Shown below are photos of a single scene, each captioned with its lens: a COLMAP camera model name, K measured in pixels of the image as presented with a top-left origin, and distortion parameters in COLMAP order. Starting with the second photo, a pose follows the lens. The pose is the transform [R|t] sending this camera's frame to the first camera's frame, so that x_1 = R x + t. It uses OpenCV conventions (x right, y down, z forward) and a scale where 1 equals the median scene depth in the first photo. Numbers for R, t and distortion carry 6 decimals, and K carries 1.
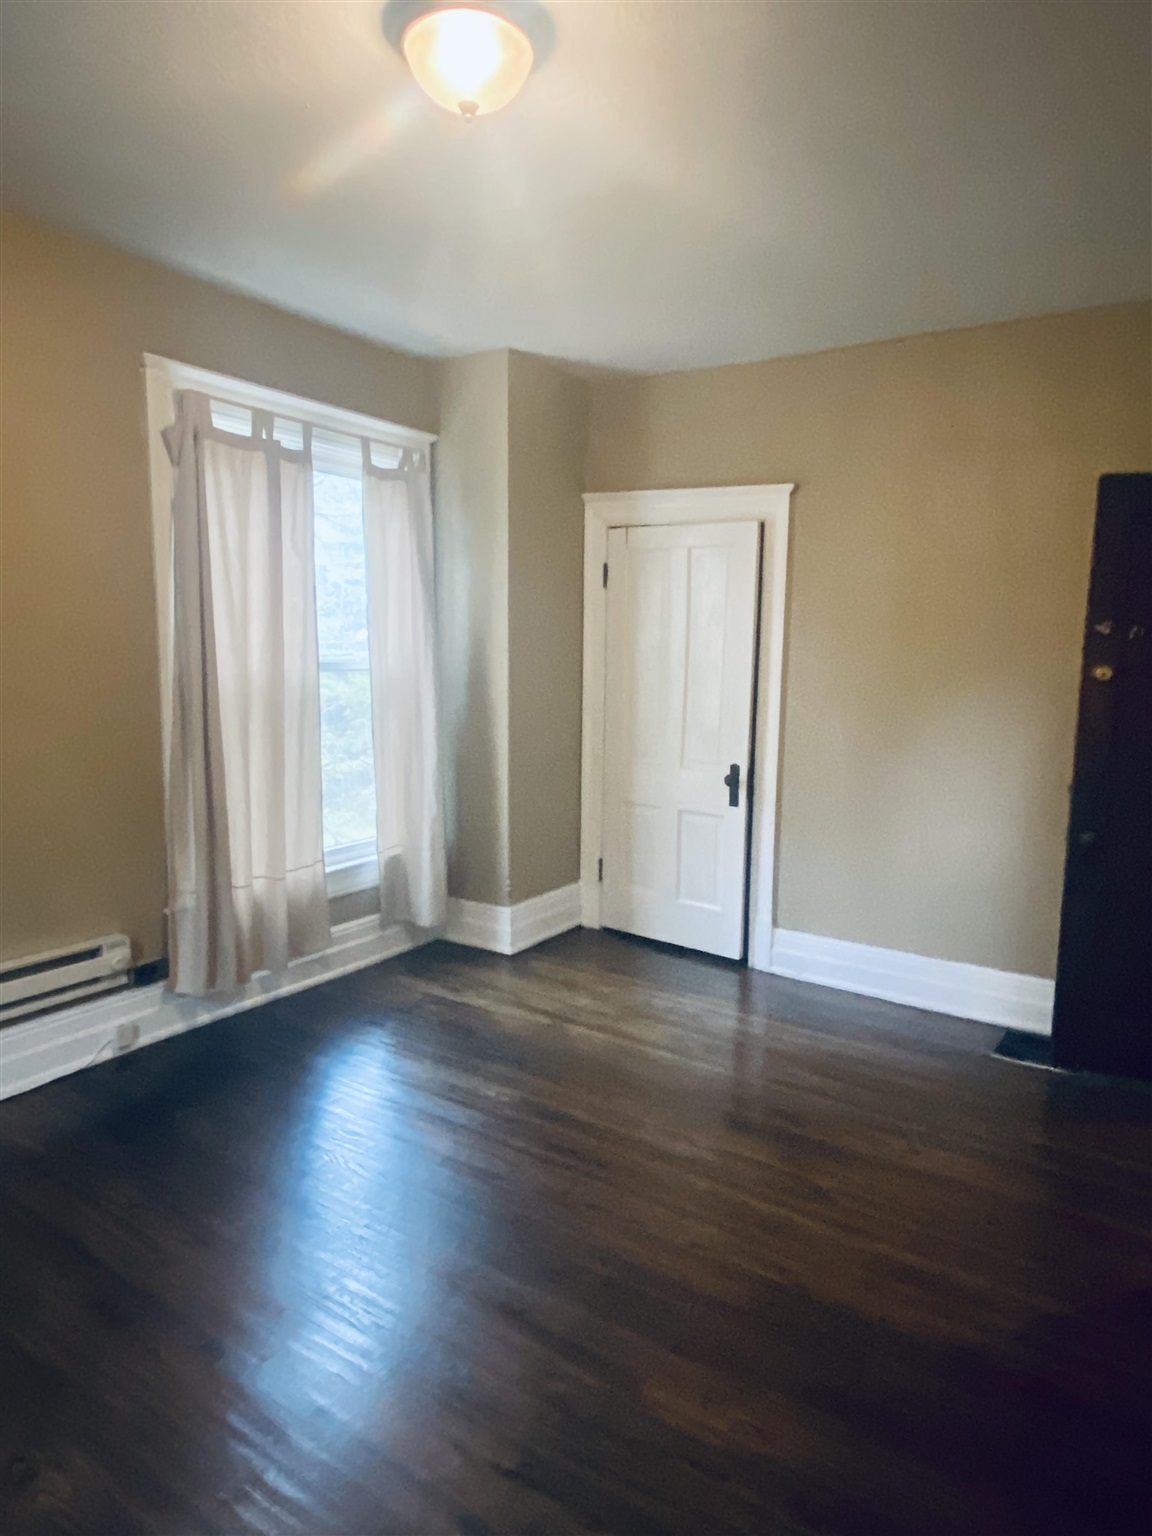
lens RADIAL K [[943.6, 0, 575.8], [0, 943.6, 768.5], [0, 0, 1]] dist [0.008513, 0.000632]
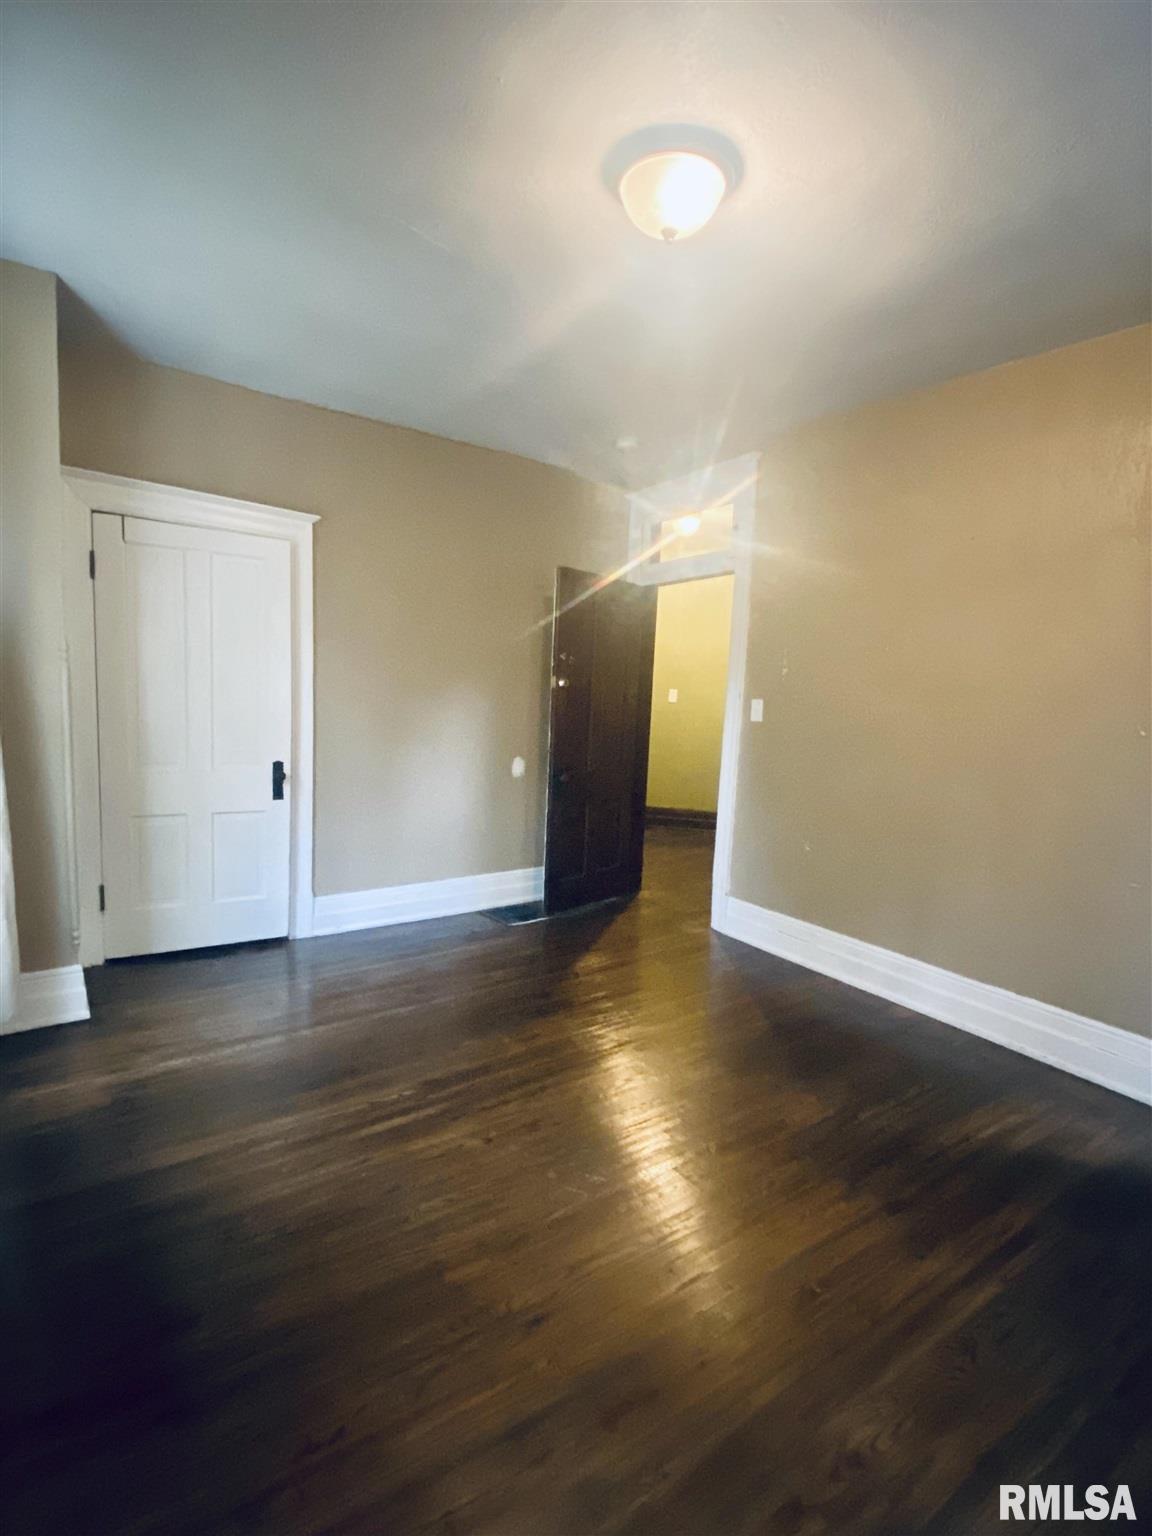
lens RADIAL K [[752.1, 0, 576.5], [0, 752.1, 766.1], [0, 0, 1]] dist [-0.013963, -0.001765]
pose [[0.324459, -0.107278, 0.939797, -0.575400], [0.078079, 0.993195, 0.086418, -0.050109], [-0.942672, 0.045339, 0.330627, 0.408176]]
